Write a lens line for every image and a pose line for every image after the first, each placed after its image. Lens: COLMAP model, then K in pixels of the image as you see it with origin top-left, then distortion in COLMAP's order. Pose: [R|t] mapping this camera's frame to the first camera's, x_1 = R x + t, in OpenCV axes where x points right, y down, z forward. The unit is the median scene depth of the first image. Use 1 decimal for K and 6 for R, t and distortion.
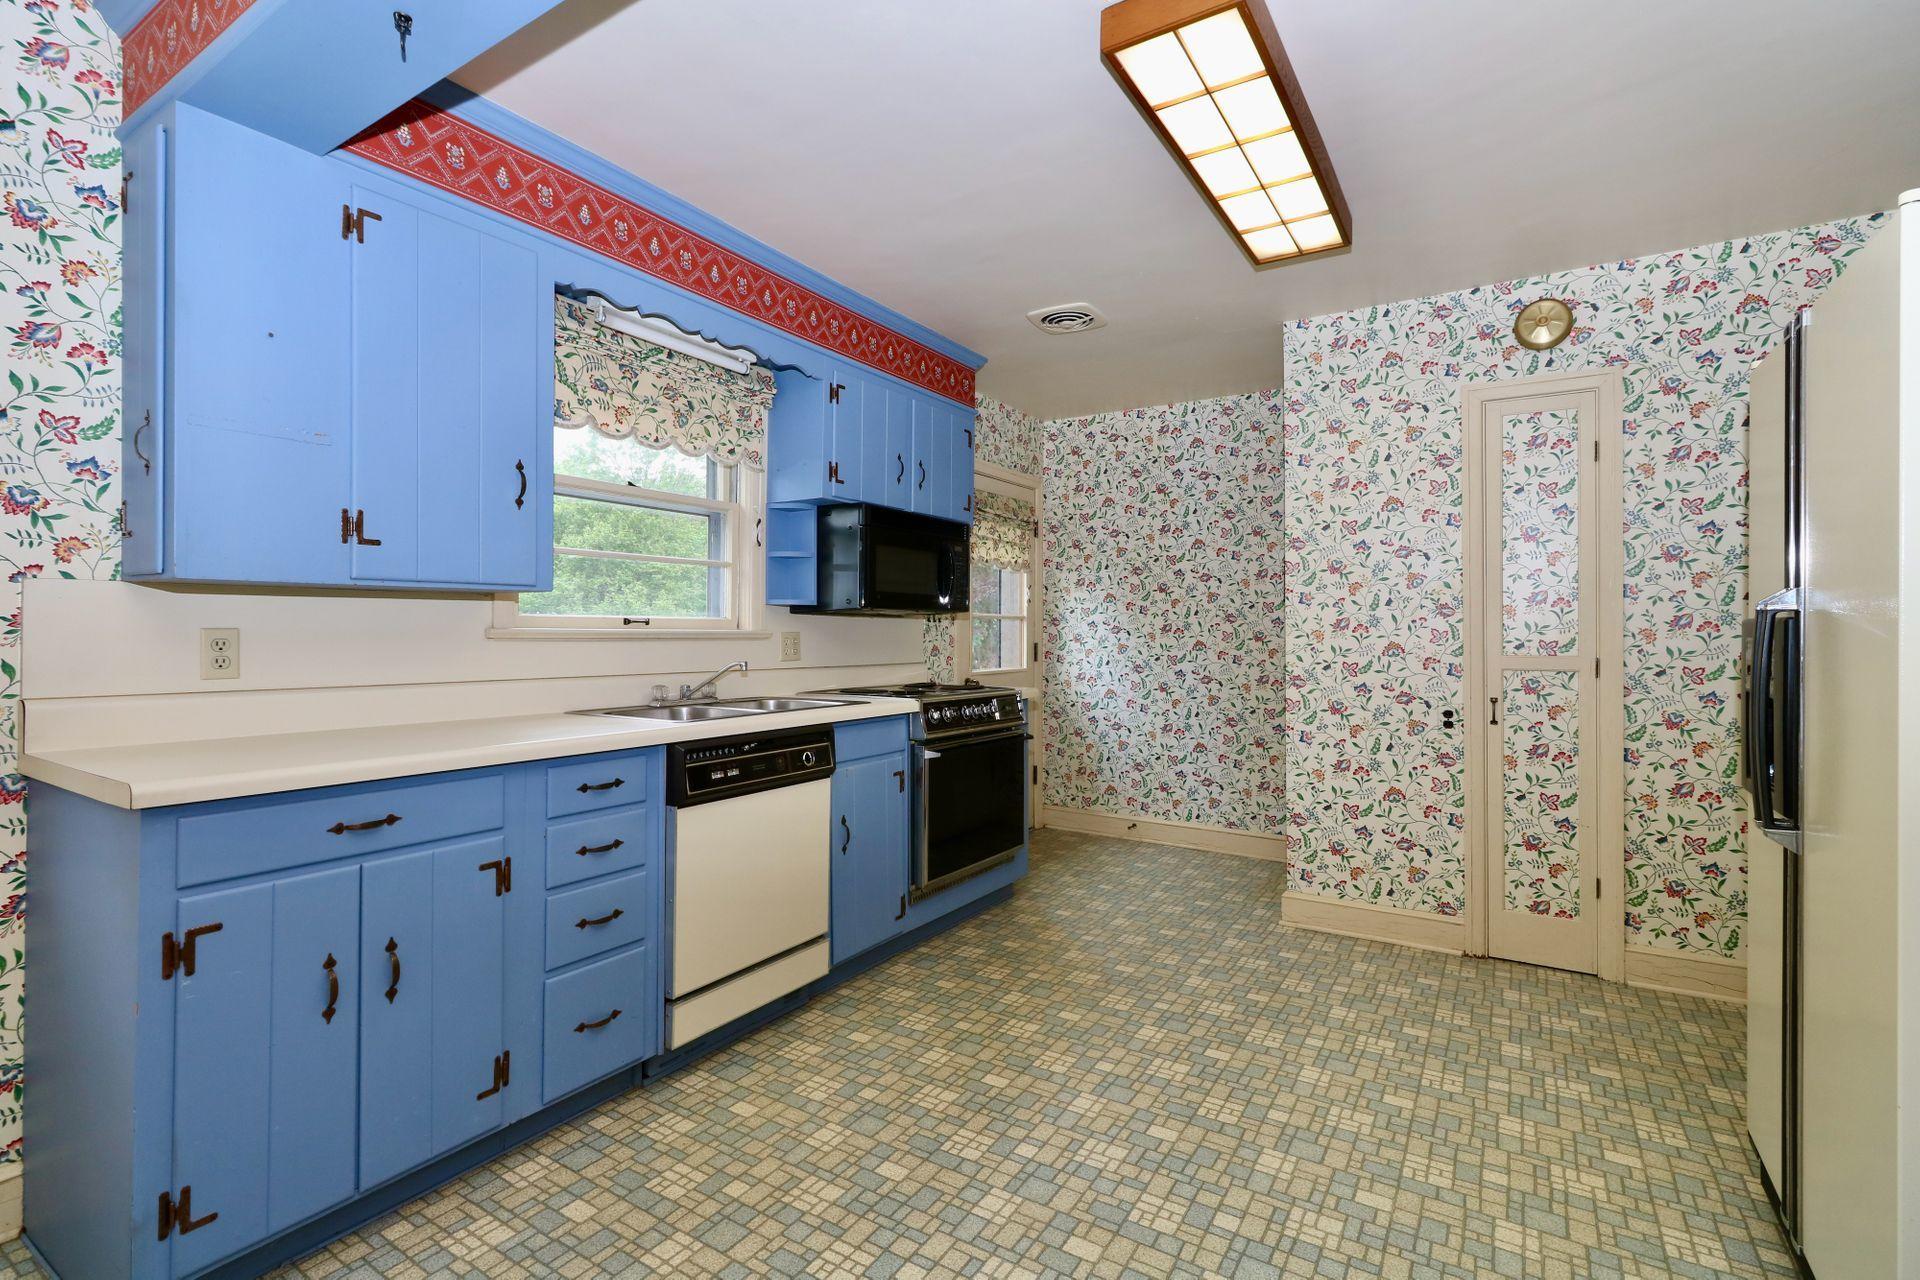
lens RADIAL K [[881.4, 0, 967.0], [0, 881.4, 619.8], [0, 0, 1]] dist [0.000650, -0.000095]
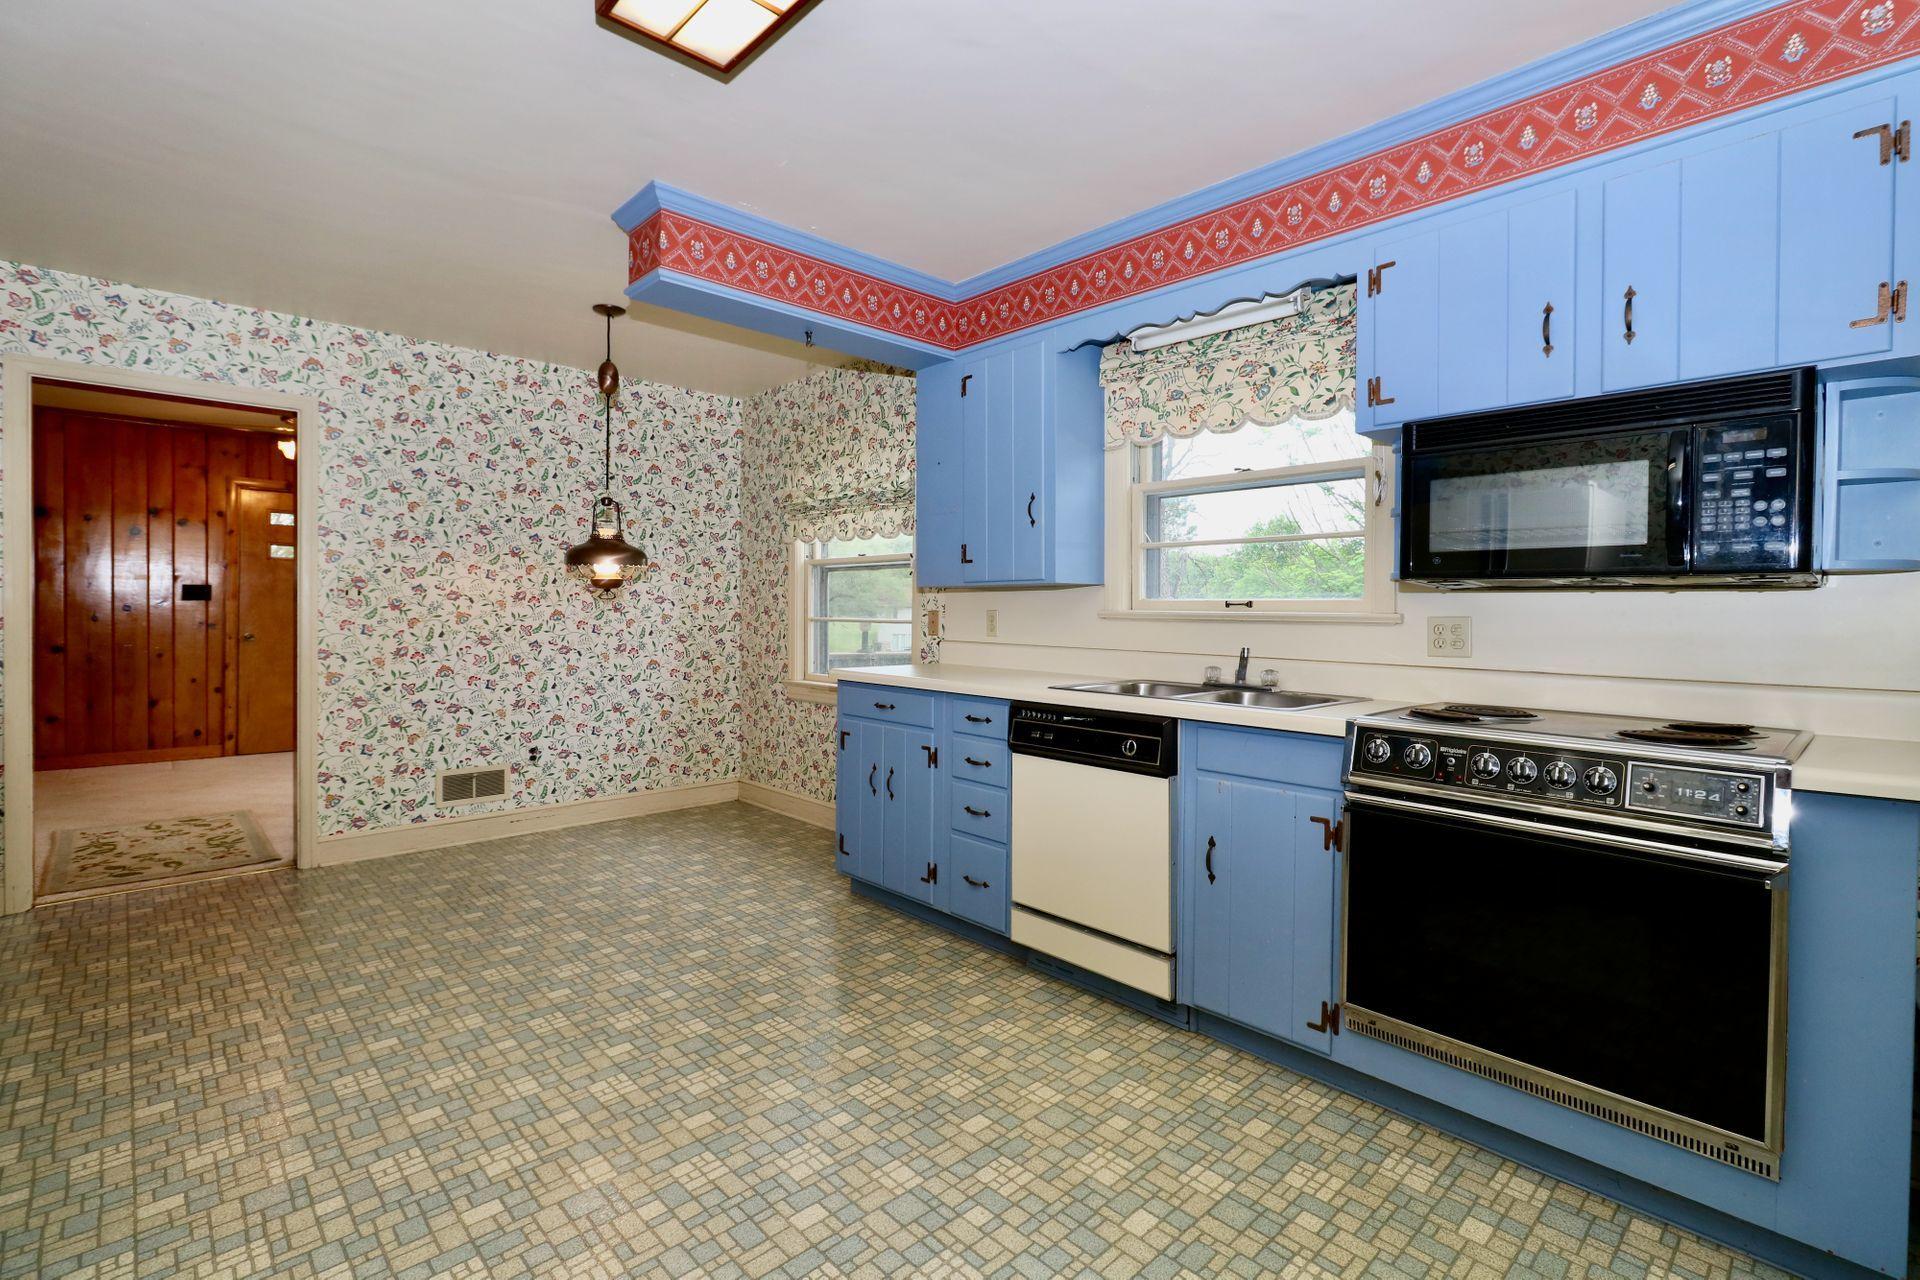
lens RADIAL K [[881.4, 0, 967.0], [0, 881.4, 619.8], [0, 0, 1]] dist [0.000650, -0.000095]
pose [[-0.247666, 0.004904, -0.968833, 0.604041], [0.003187, 0.999986, 0.004246, 0.012719], [0.968840, -0.002036, -0.247679, 0.829316]]
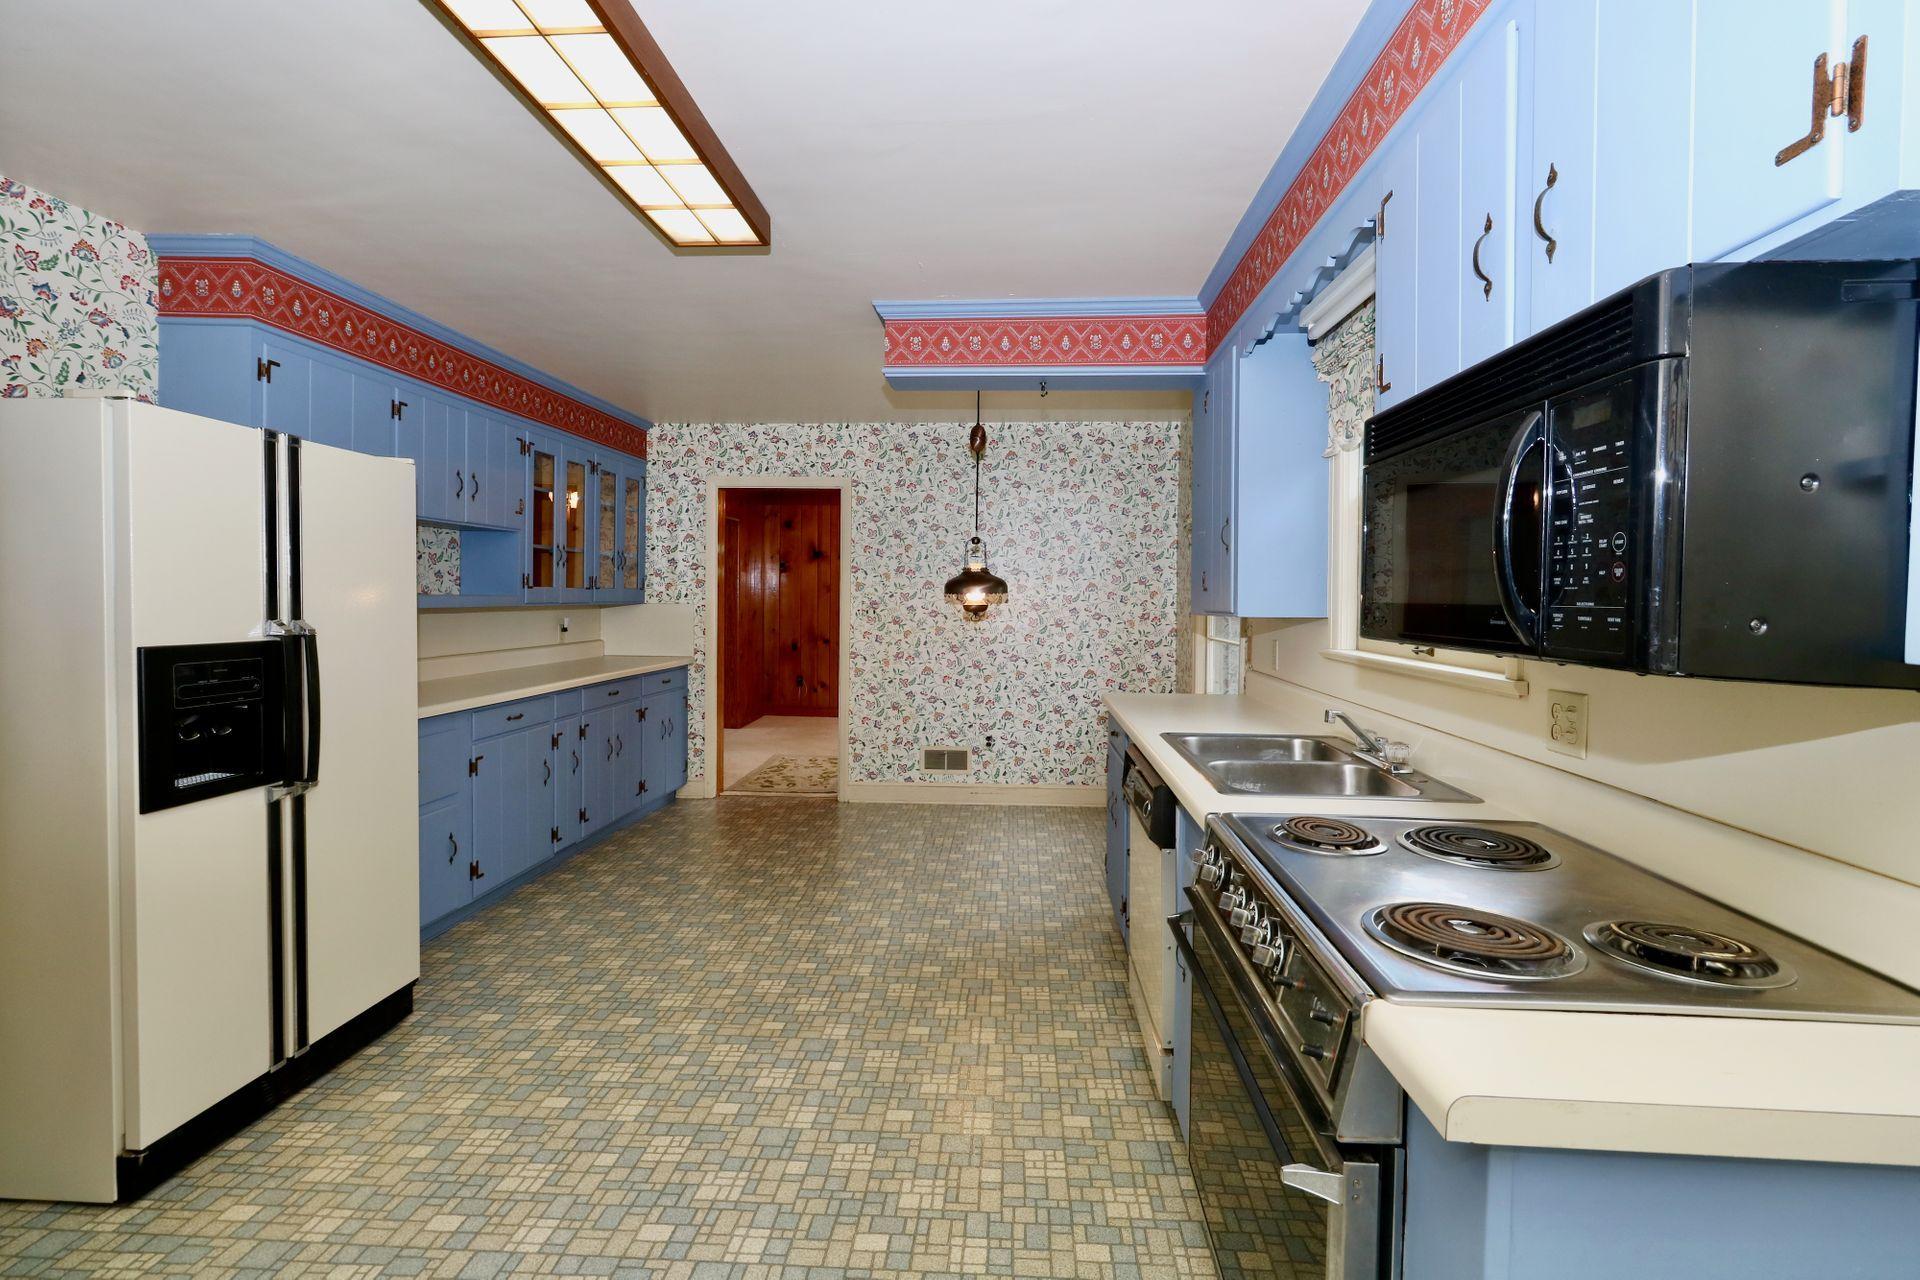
lens RADIAL K [[881.4, 0, 967.0], [0, 881.4, 619.8], [0, 0, 1]] dist [0.000650, -0.000095]
pose [[-0.875401, 0.000284, -0.483398, 0.302730], [-0.006056, 0.999915, 0.011556, -0.027851], [0.483360, 0.013044, -0.875325, 1.295332]]
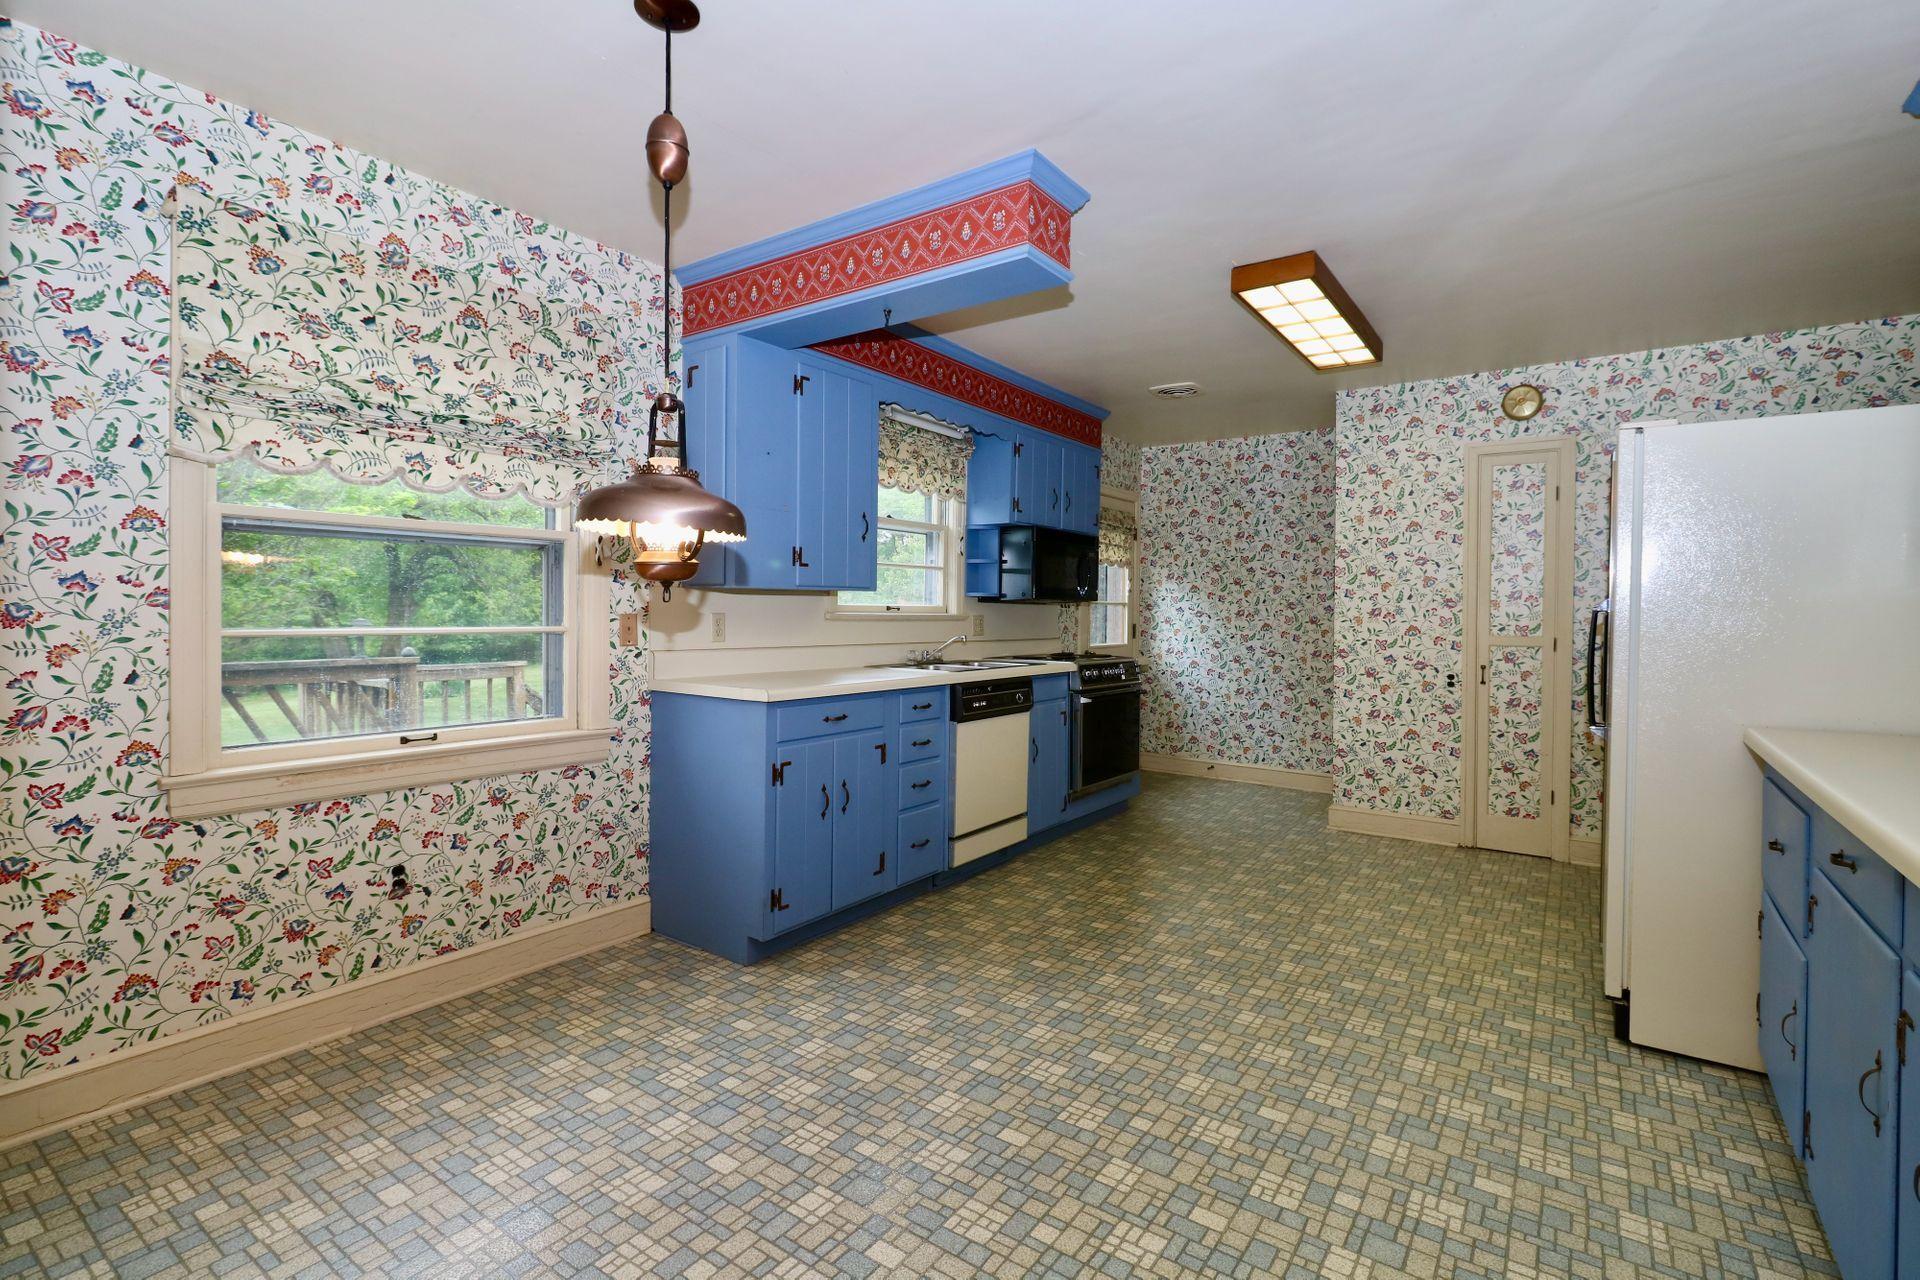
lens RADIAL K [[875.6, 0, 973.5], [0, 875.6, 618.4], [0, 0, 1]] dist [0.002118, 0.000227]
pose [[0.998865, 0.007072, -0.047105, -0.147449], [-0.006037, 0.999738, 0.022066, -0.012702], [0.047248, -0.021757, 0.998646, -0.422488]]
